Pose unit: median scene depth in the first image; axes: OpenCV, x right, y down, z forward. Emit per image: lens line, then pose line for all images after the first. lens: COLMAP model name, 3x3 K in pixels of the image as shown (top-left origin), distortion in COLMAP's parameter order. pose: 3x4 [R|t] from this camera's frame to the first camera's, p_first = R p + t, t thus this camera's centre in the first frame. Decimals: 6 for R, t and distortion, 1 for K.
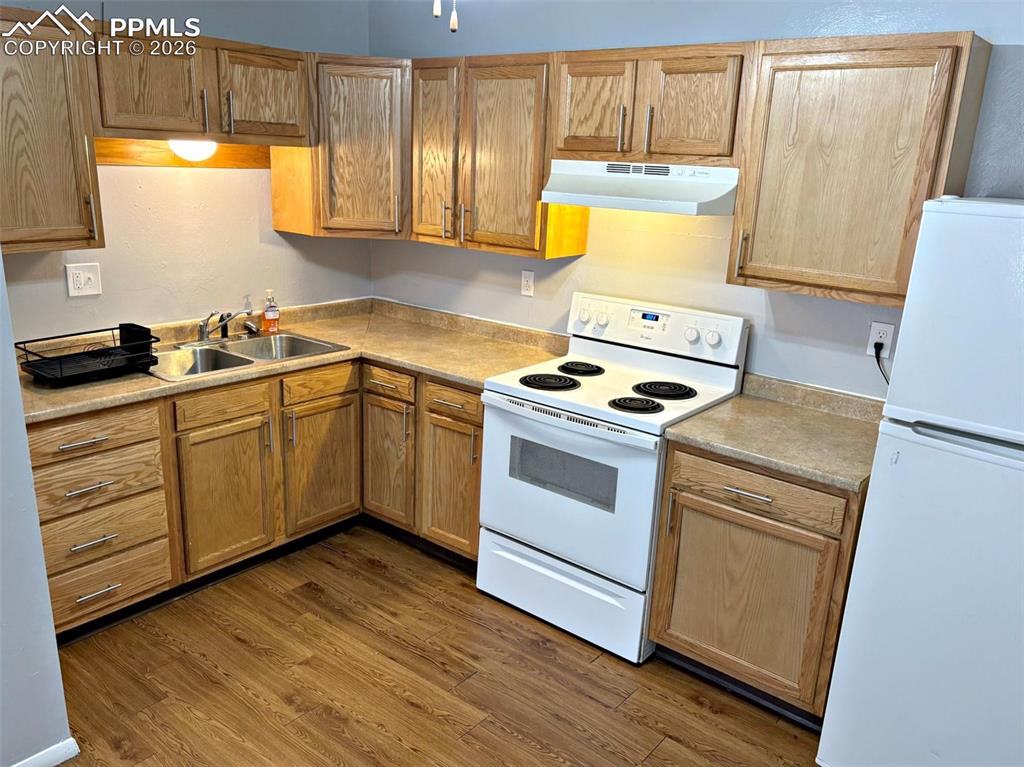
lens RADIAL K [[803.7, 0, 512.0], [0, 803.7, 383.5], [0, 0, 1]] dist [0.091401, -0.101186]
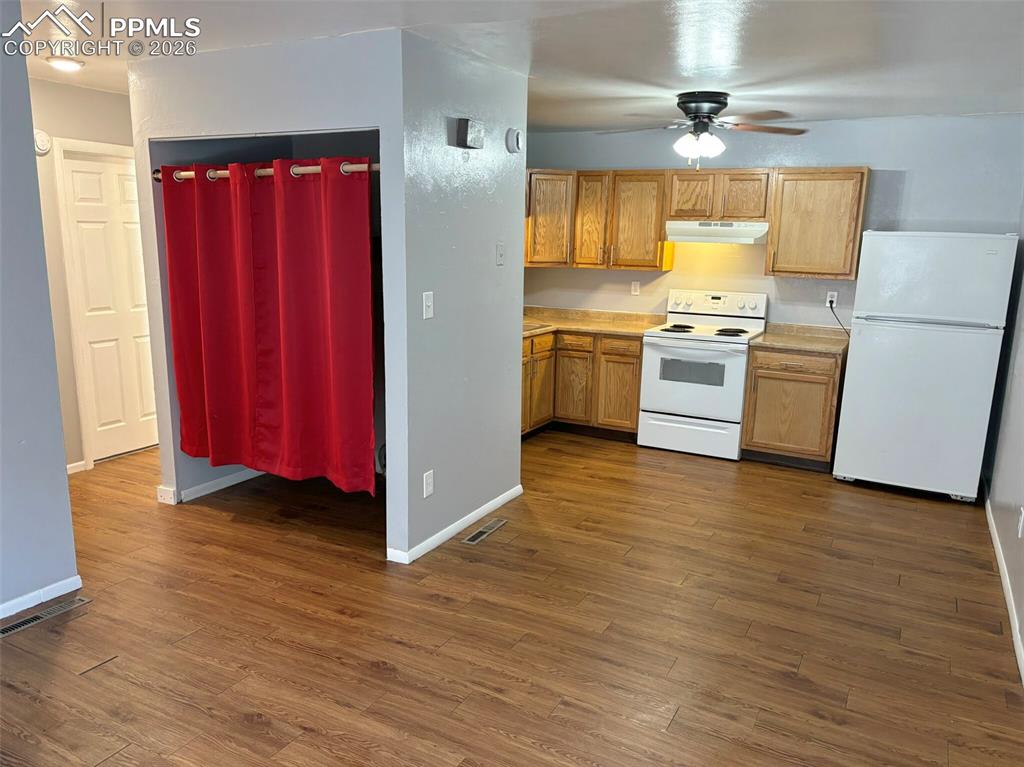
lens RADIAL K [[803.7, 0, 512.0], [0, 803.7, 383.5], [0, 0, 1]] dist [0.091401, -0.101186]
pose [[0.982479, -0.053586, 0.178503, -0.715364], [0.067575, 0.995023, -0.073227, 0.247076], [-0.173690, 0.084006, 0.981211, -0.873954]]
